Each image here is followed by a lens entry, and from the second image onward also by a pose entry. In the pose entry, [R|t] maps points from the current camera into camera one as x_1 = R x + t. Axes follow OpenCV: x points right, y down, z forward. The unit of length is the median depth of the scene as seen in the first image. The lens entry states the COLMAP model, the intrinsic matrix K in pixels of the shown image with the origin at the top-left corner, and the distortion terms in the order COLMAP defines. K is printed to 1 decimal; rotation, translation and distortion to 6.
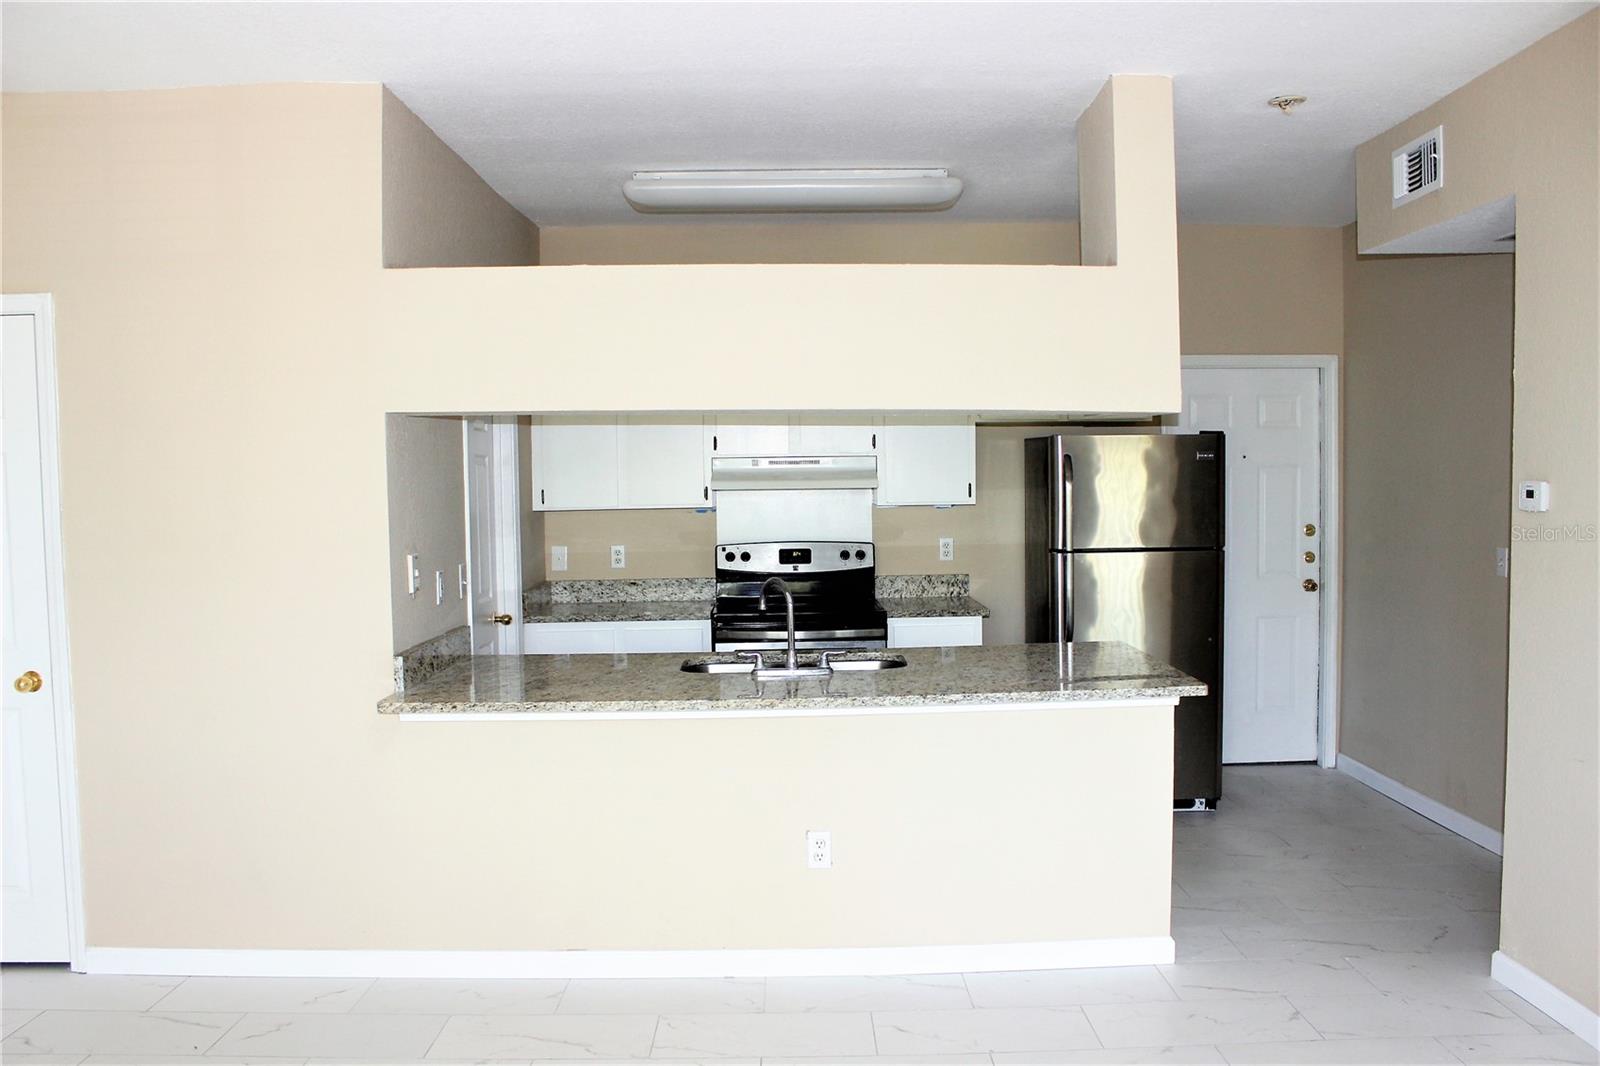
lens RADIAL K [[1339.3, 0, 781.3], [0, 1339.3, 535.4], [0, 0, 1]] dist [-0.129630, 0.059456]
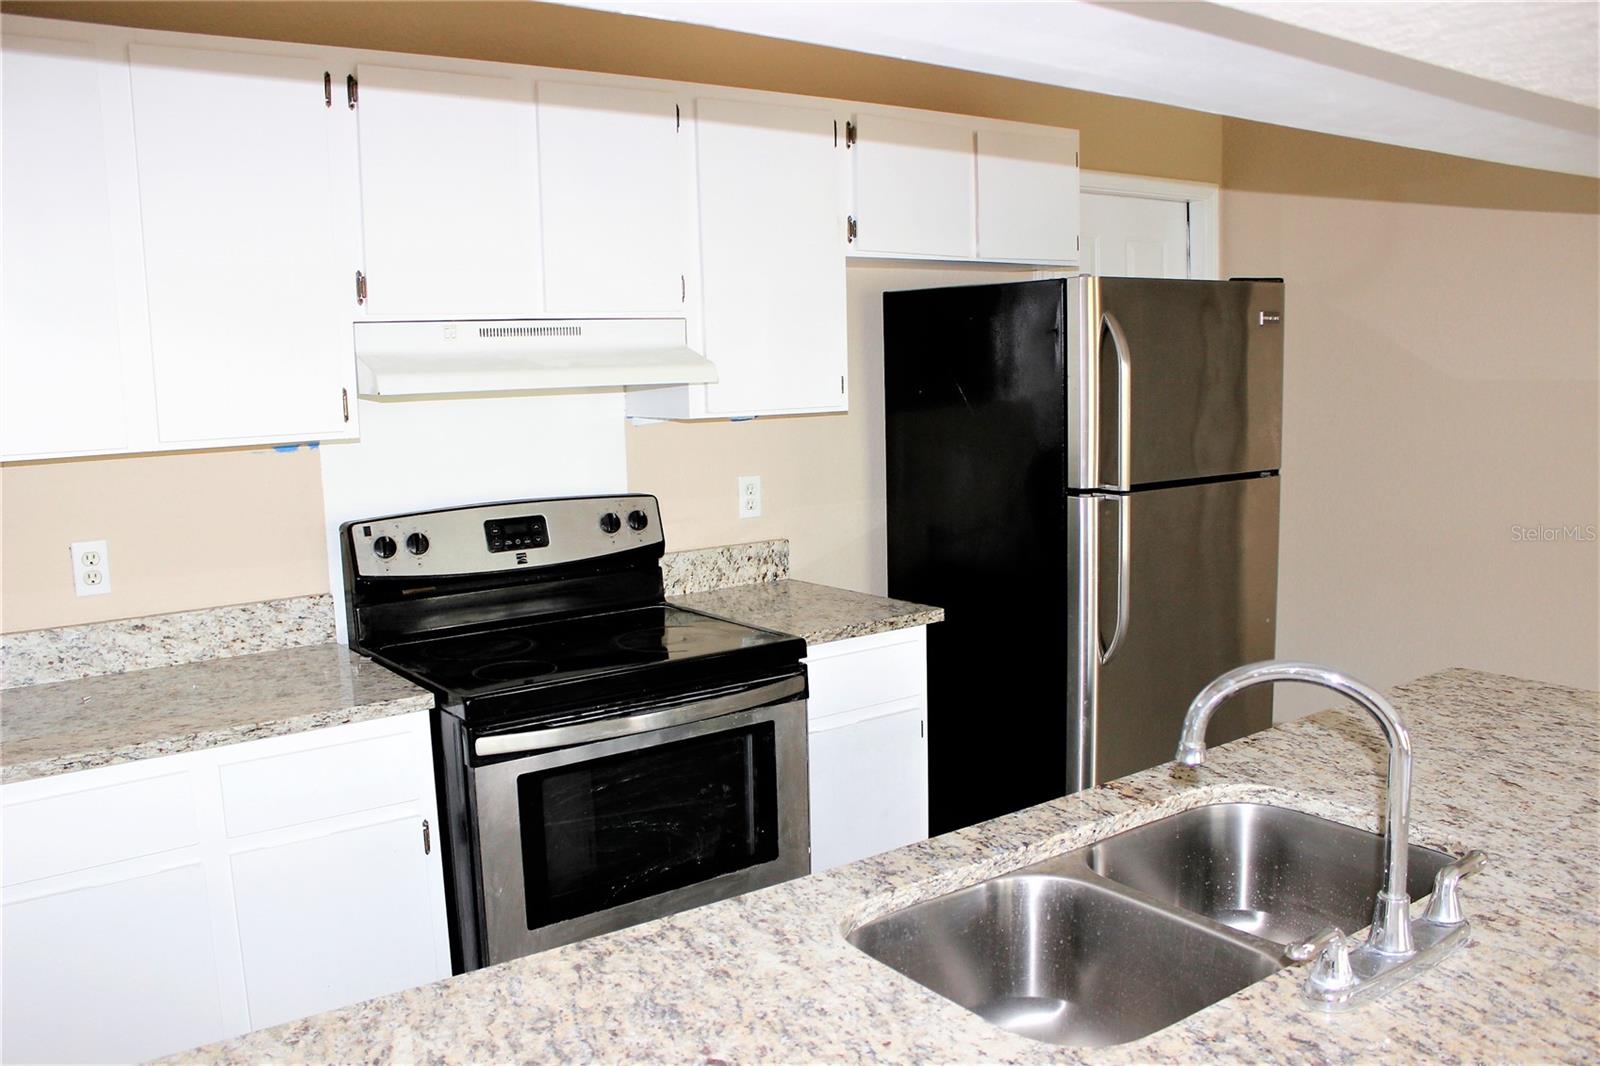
lens RADIAL K [[1339.3, 0, 781.3], [0, 1339.3, 535.4], [0, 0, 1]] dist [-0.129630, 0.059456]
pose [[0.809871, -0.082341, 0.580800, -0.187228], [0.044003, 0.995837, 0.079825, -0.017242], [-0.584955, -0.039091, 0.810123, 0.563445]]
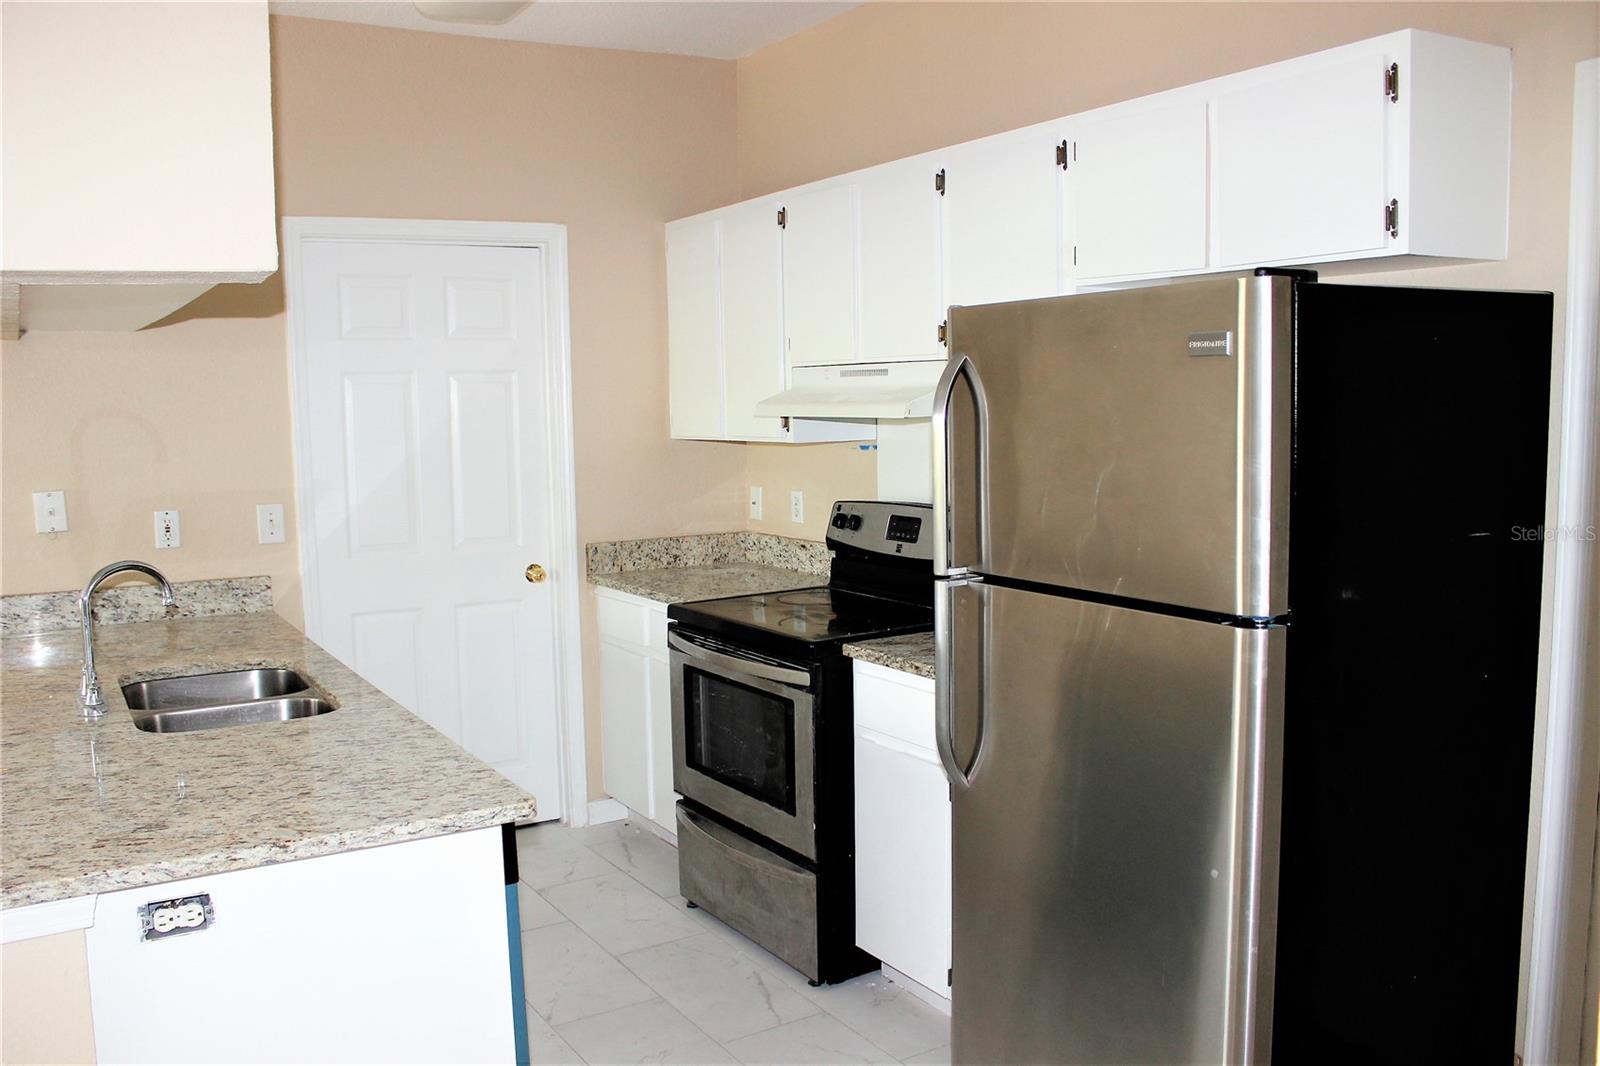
lens RADIAL K [[1339.3, 0, 781.3], [0, 1339.3, 535.4], [0, 0, 1]] dist [-0.129630, 0.059456]
pose [[0.524939, 0.092548, -0.846094, 0.492228], [-0.023205, 0.995258, 0.094466, -0.037053], [0.850824, -0.029955, 0.524597, 0.636096]]
